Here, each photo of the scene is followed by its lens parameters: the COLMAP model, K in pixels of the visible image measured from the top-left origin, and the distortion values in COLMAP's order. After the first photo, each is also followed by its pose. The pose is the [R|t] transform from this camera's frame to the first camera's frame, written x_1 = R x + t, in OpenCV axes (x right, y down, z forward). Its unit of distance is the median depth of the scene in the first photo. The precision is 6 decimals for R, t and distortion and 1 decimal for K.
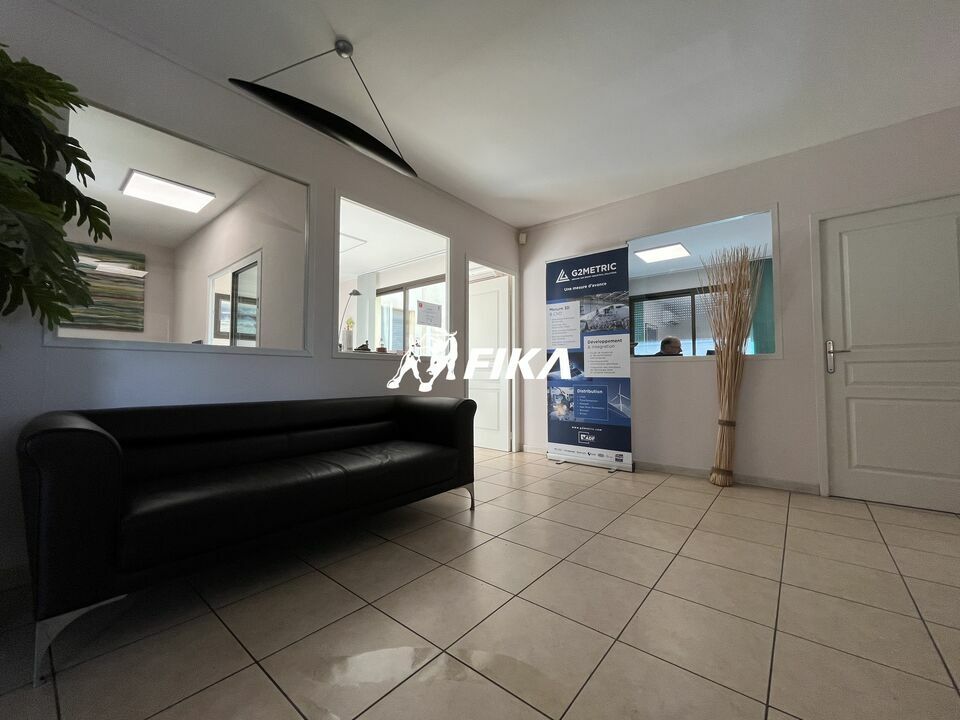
lens RADIAL K [[386.6, 0, 478.7], [0, 386.6, 361.8], [0, 0, 1]] dist [0.000868, -0.000010]
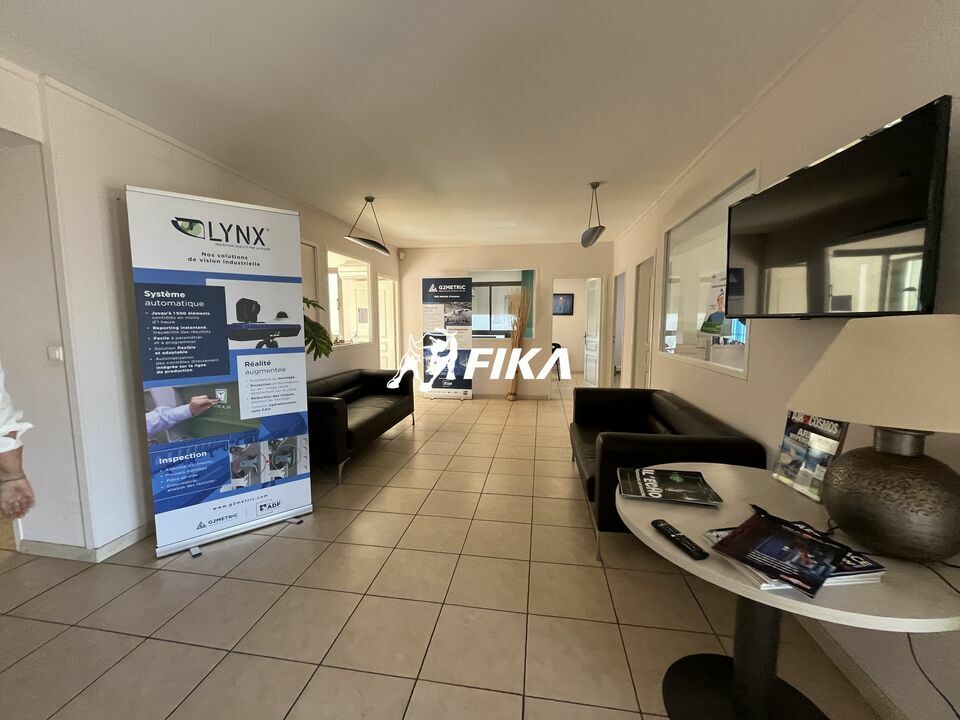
lens RADIAL K [[386.6, 0, 478.7], [0, 386.6, 357.9], [0, 0, 1]] dist [0.000868, -0.000010]
pose [[0.860340, -0.052622, 0.506997, -0.485862], [-0.015669, 0.991457, 0.129493, -0.149277], [-0.509480, -0.119352, 0.852165, -0.558680]]
